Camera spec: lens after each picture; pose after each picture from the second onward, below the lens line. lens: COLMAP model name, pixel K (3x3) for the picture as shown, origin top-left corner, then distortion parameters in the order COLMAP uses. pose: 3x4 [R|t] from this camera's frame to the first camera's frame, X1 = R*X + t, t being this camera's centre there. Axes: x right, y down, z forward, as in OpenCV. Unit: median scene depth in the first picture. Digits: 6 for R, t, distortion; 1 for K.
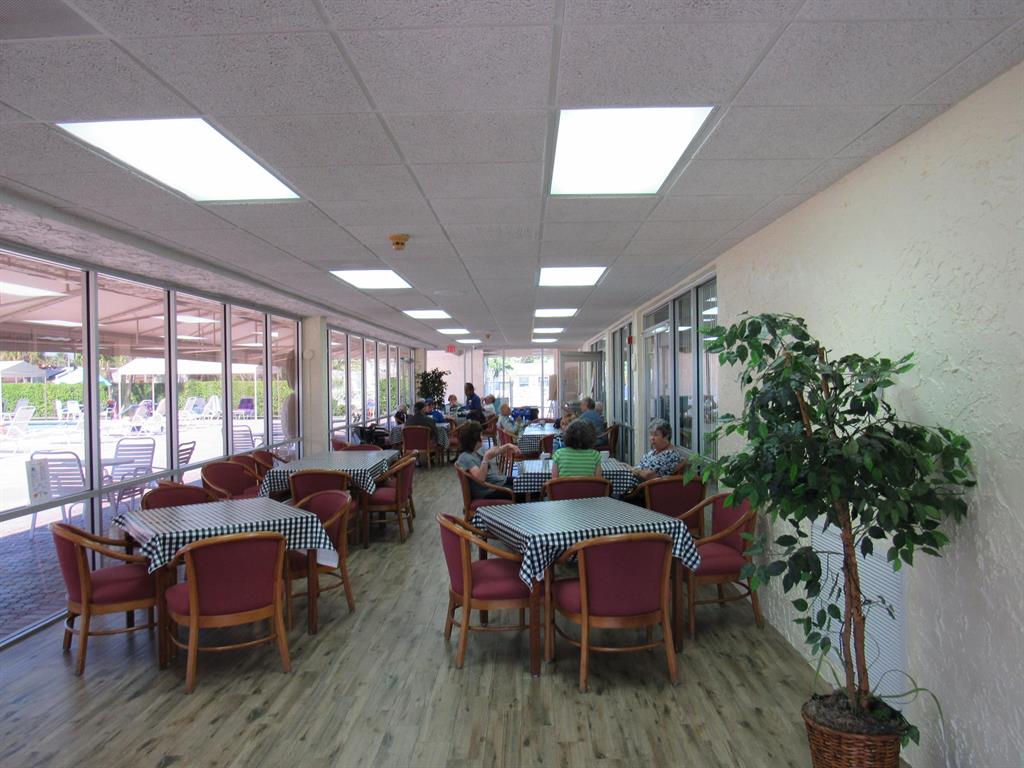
lens RADIAL K [[733.6, 0, 510.4], [0, 733.6, 385.4], [0, 0, 1]] dist [-0.015017, -0.004435]
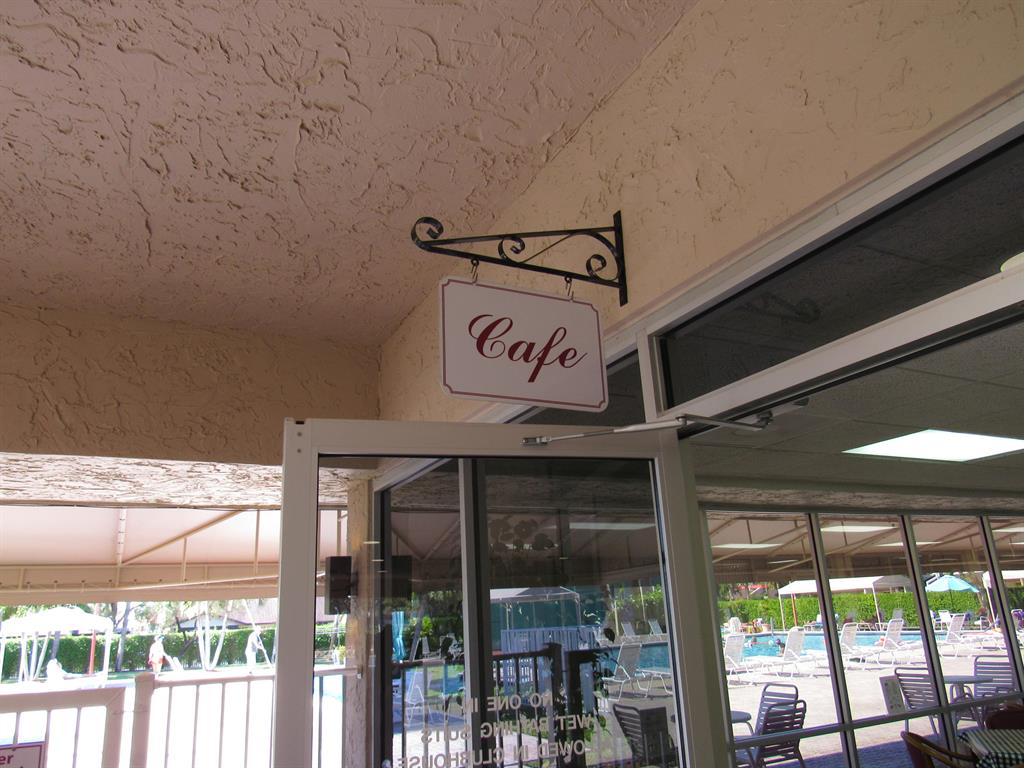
lens RADIAL K [[733.6, 0, 512.6], [0, 733.6, 387.2], [0, 0, 1]] dist [-0.015017, -0.004435]
pose [[0.486840, -0.267469, -0.831533, 0.194570], [0.034393, 0.957097, -0.287721, -0.033288], [0.872814, 0.111475, 0.475152, -0.197559]]
